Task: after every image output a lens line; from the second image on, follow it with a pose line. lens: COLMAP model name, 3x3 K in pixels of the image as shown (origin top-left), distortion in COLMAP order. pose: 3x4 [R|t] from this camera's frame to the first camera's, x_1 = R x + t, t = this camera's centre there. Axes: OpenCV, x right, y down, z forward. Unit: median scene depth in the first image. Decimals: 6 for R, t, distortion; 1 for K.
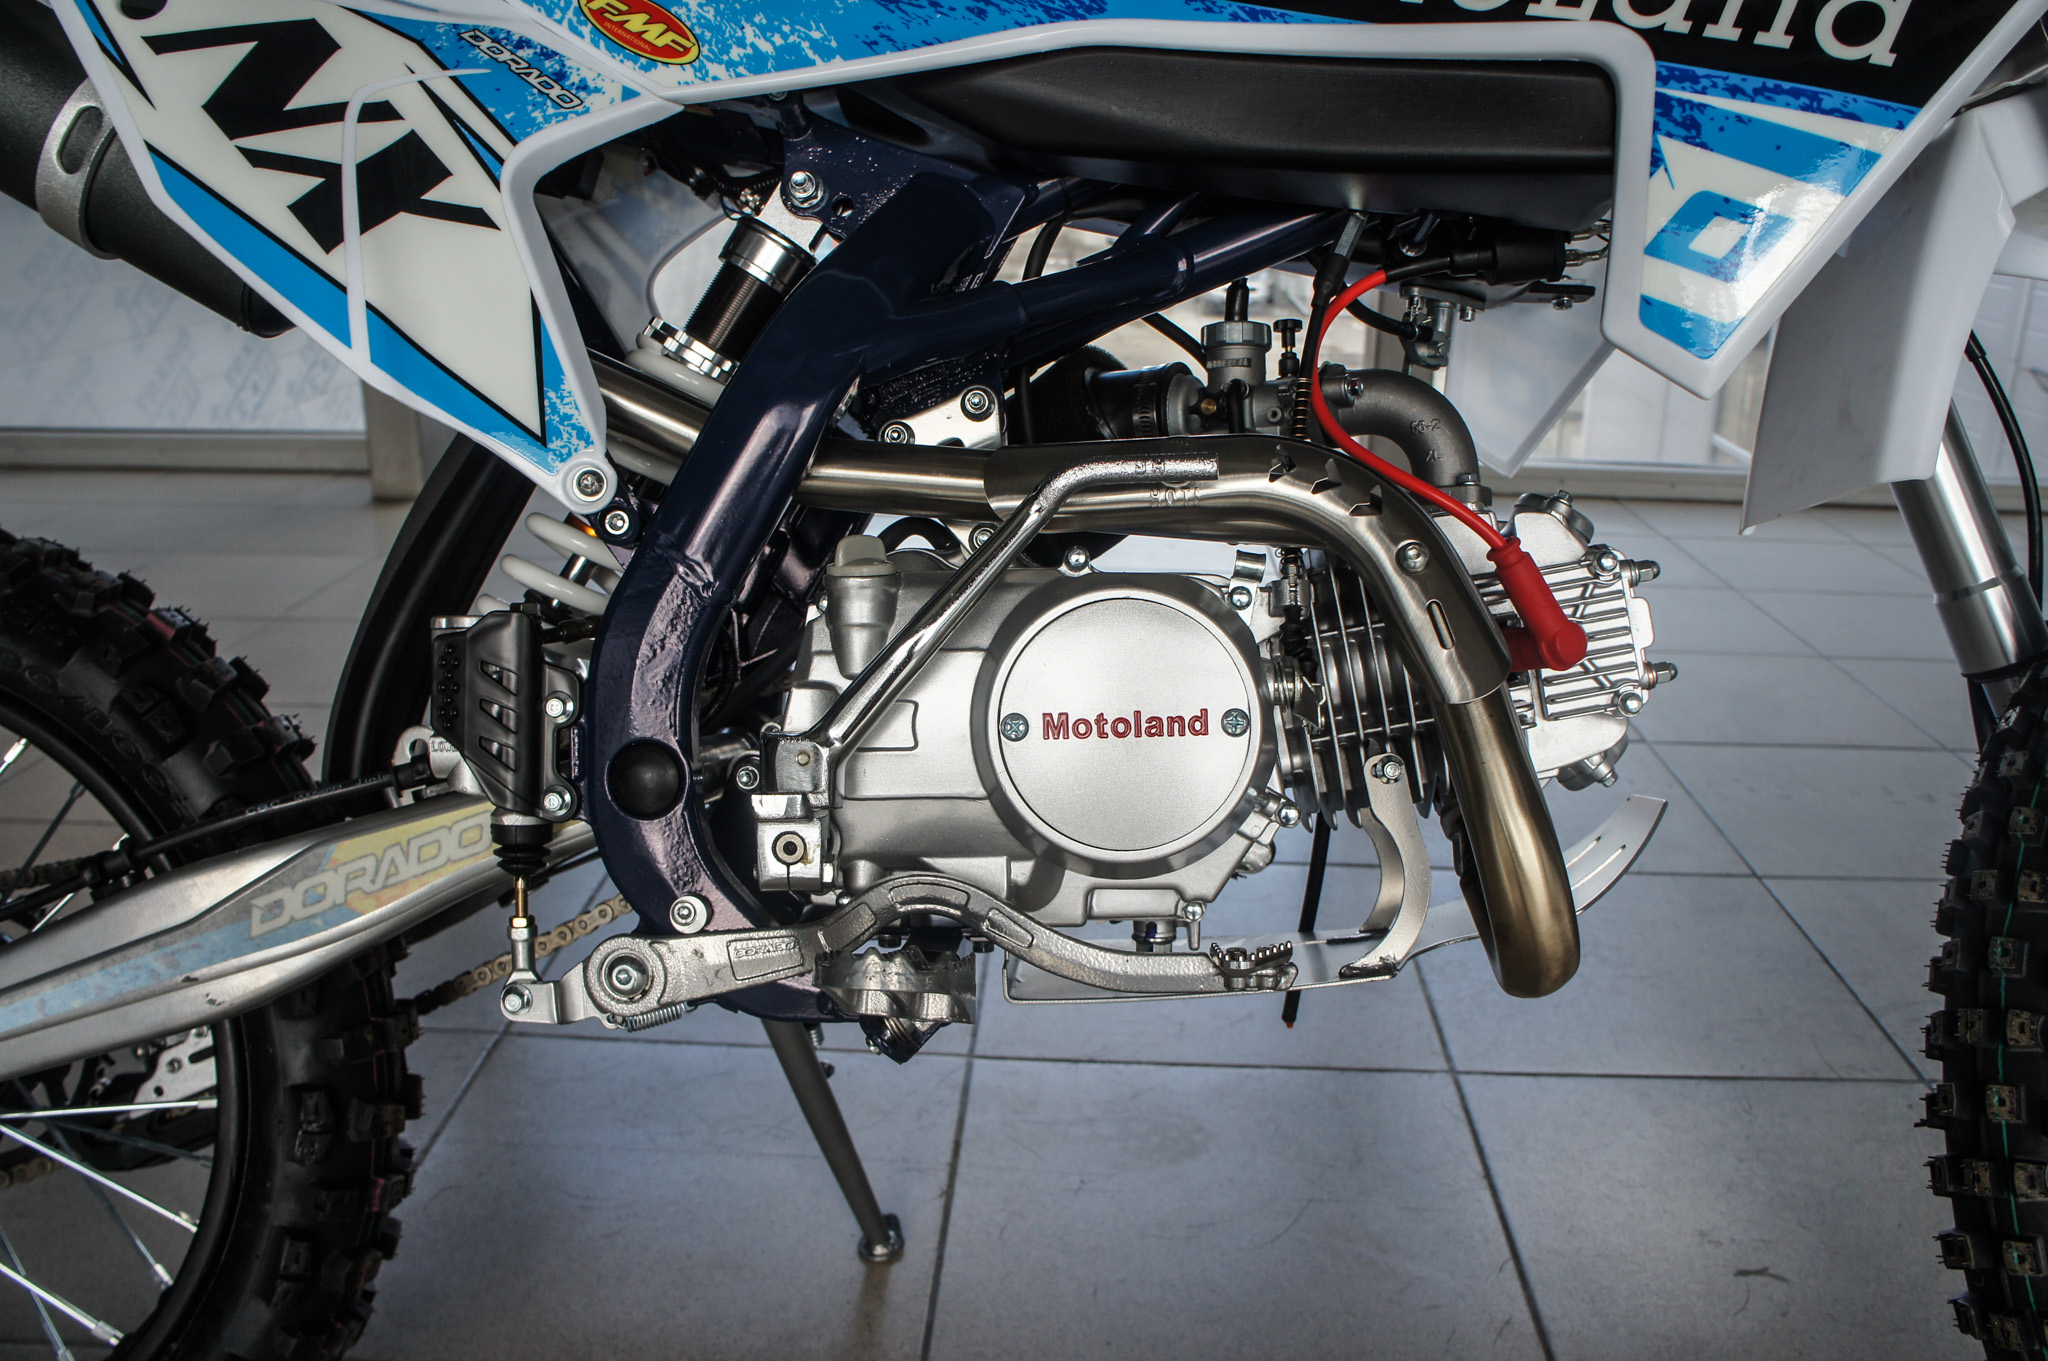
lens RADIAL K [[1605.5, 0, 1024.0], [0, 1605.5, 680.5], [0, 0, 1]] dist [-0.156713, 0.121465]
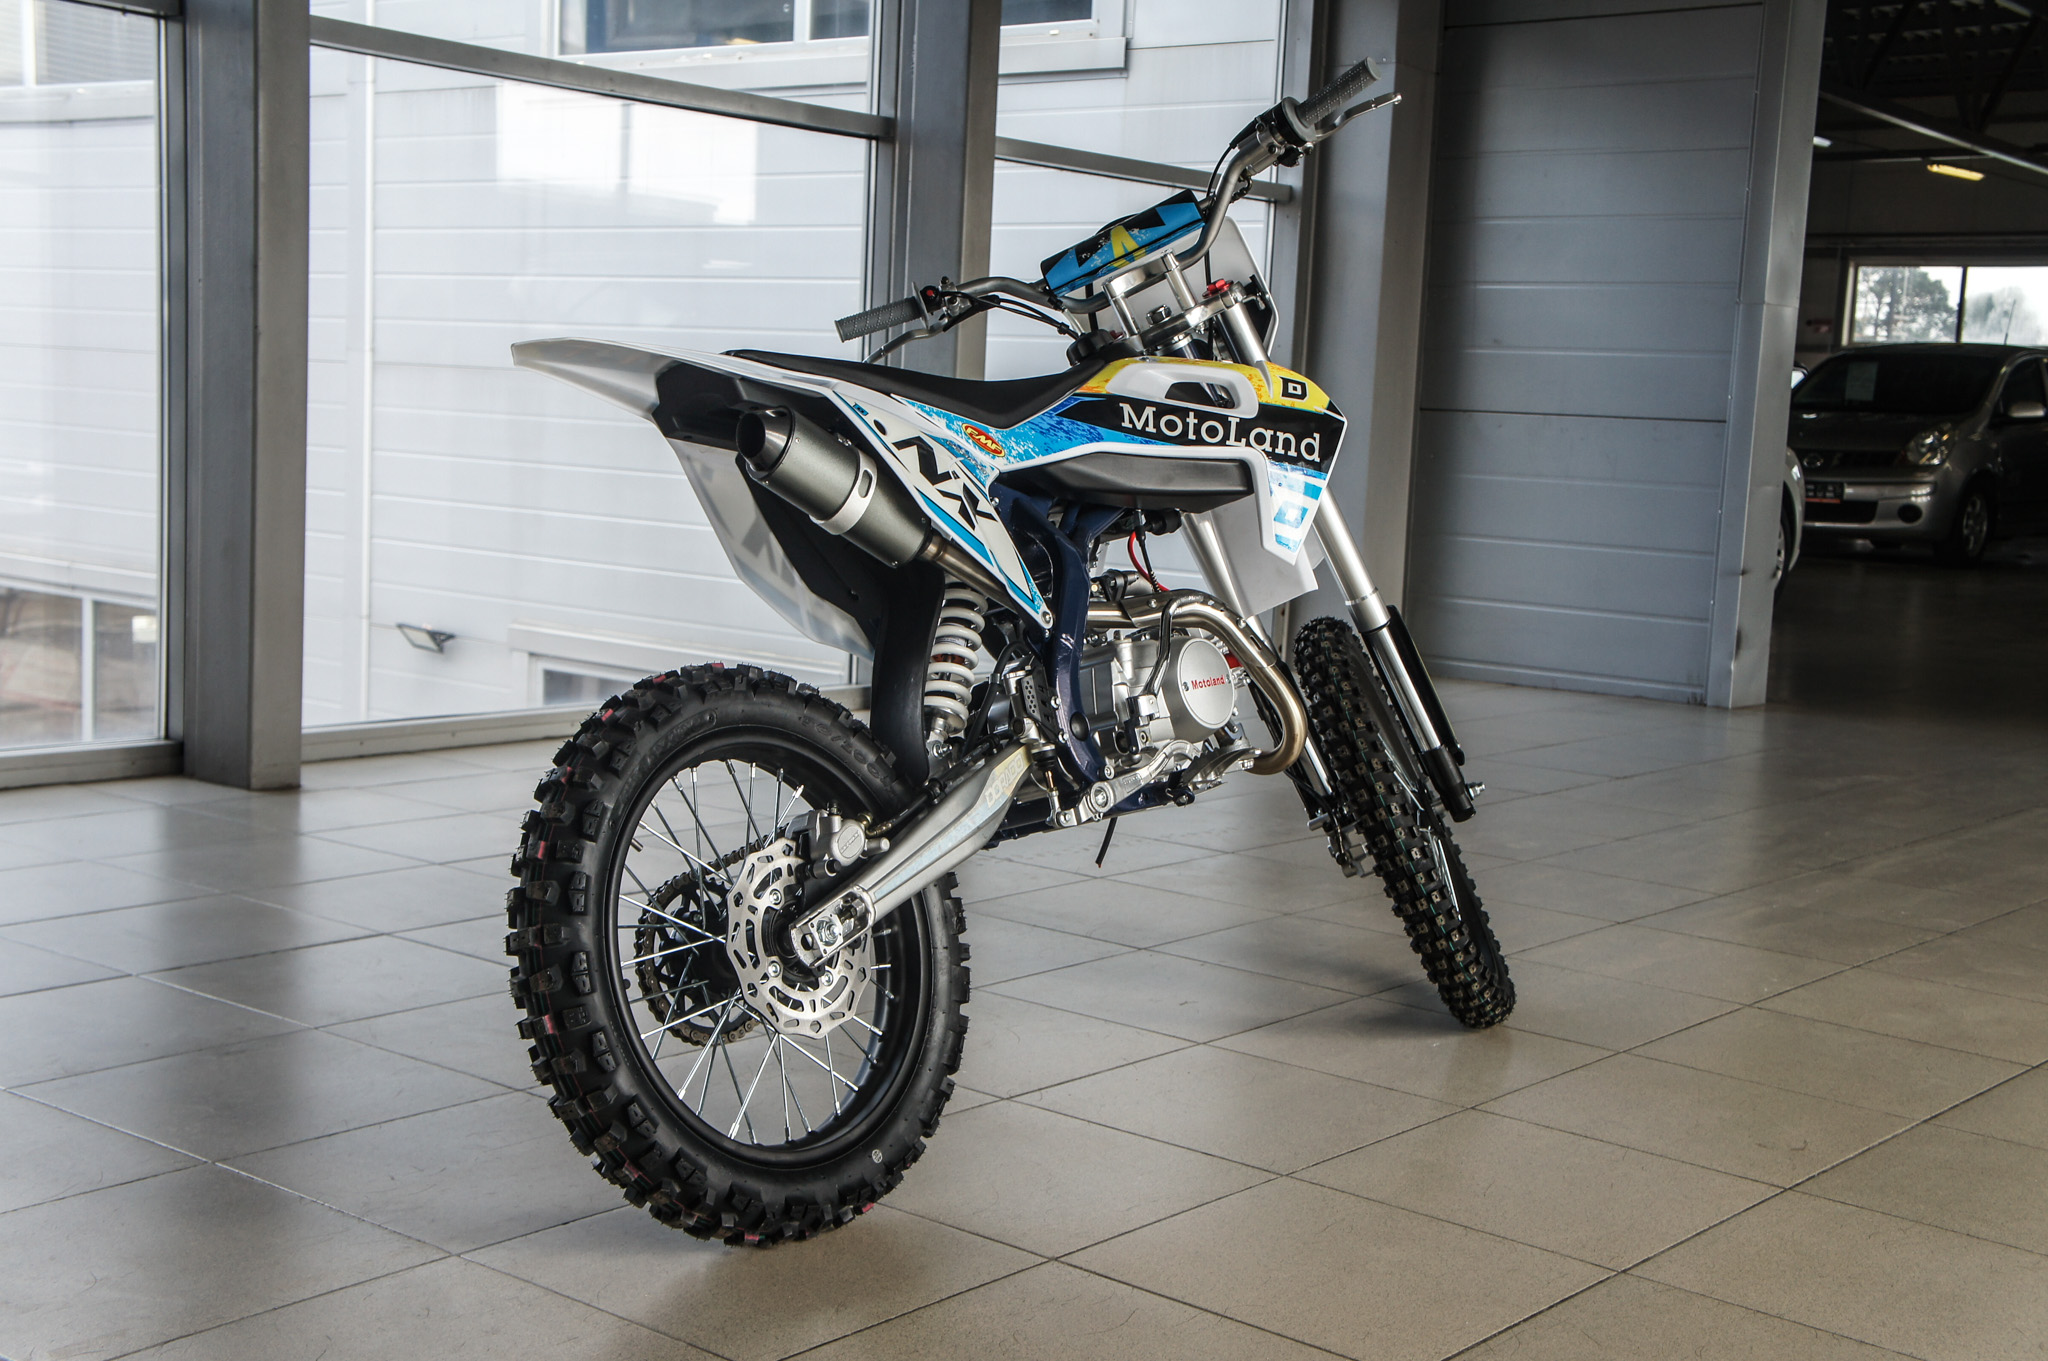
lens RADIAL K [[2449.1, 0, 1024.0], [0, 2449.1, 680.5], [0, 0, 1]] dist [-0.001588, 0.001491]
pose [[0.609803, -0.072902, 0.789193, -3.364814], [0.225547, 0.970550, -0.084623, 0.298788], [-0.759782, 0.229604, 0.608287, -1.352304]]
